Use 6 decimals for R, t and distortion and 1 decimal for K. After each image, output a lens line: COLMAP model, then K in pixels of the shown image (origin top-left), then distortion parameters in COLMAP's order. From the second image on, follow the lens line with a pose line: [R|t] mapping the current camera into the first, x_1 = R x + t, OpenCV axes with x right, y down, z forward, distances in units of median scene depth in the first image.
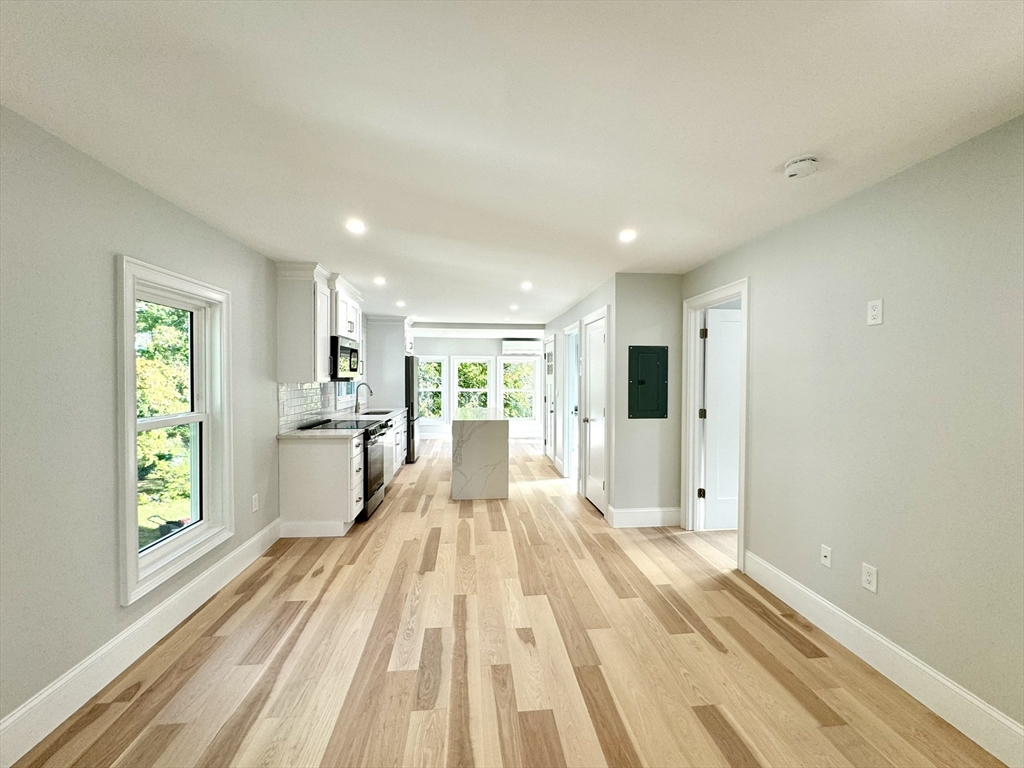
lens RADIAL K [[413.3, 0, 519.2], [0, 413.3, 384.0], [0, 0, 1]] dist [-0.002118, -0.000226]
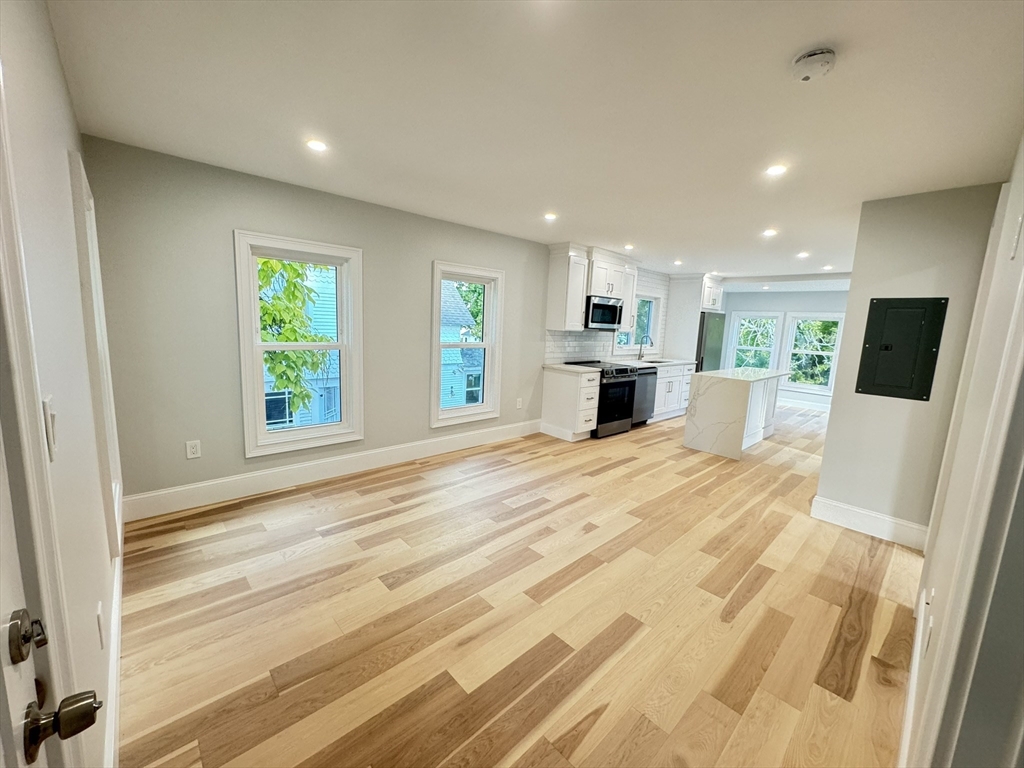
lens RADIAL K [[413.3, 0, 535.2], [0, 413.3, 378.6], [0, 0, 1]] dist [-0.002118, -0.000226]
pose [[0.625267, 0.128490, -0.769761, 0.548384], [-0.056978, 0.991237, 0.119177, -0.001617], [0.778328, -0.030658, 0.627108, 0.040315]]
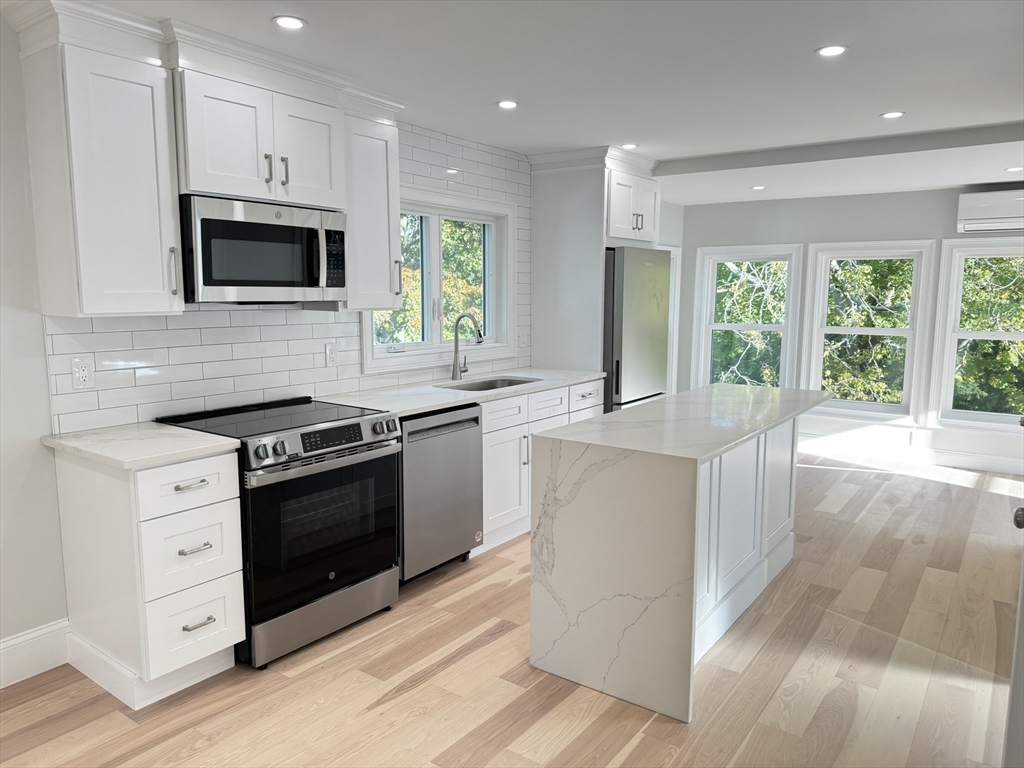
lens RADIAL K [[724.2, 0, 532.8], [0, 724.2, 377.7], [0, 0, 1]] dist [0.032024, -0.014710]
pose [[0.755074, 0.076413, -0.651171, 0.287166], [-0.011225, 0.994546, 0.103692, -0.022024], [0.655543, -0.070986, 0.751814, 0.767280]]
